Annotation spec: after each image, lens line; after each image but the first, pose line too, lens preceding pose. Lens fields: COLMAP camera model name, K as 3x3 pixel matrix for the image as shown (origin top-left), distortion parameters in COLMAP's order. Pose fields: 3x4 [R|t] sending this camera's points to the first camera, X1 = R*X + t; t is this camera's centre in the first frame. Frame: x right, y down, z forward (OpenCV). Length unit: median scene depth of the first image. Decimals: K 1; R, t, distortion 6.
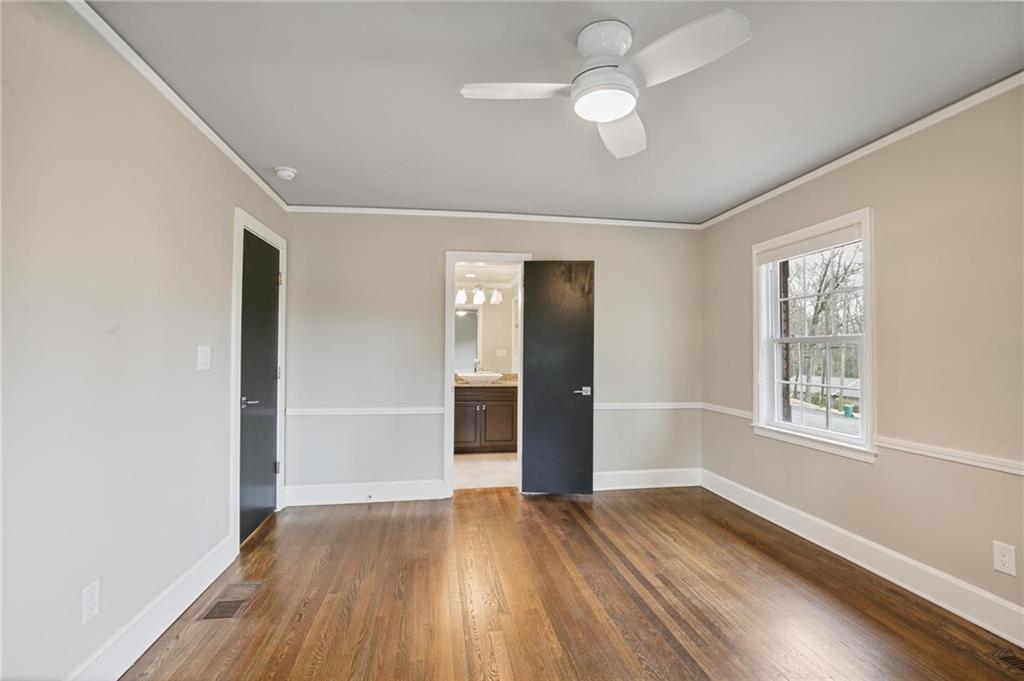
lens RADIAL K [[468.7, 0, 509.4], [0, 468.7, 338.8], [0, 0, 1]] dist [-0.026053, 0.002687]
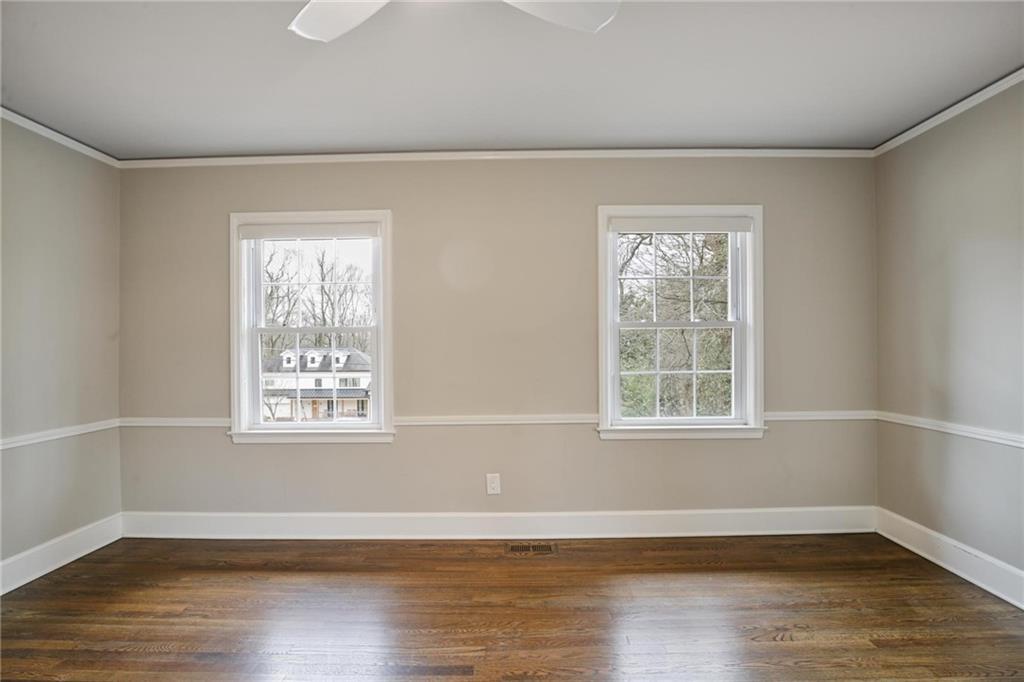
lens RADIAL K [[468.7, 0, 511.3], [0, 468.7, 348.8], [0, 0, 1]] dist [-0.026053, 0.002687]
pose [[0.180367, -0.011382, 0.983534, -0.216715], [-0.014997, 0.999785, 0.014320, 0.019650], [-0.983485, -0.017333, 0.180157, 0.421635]]
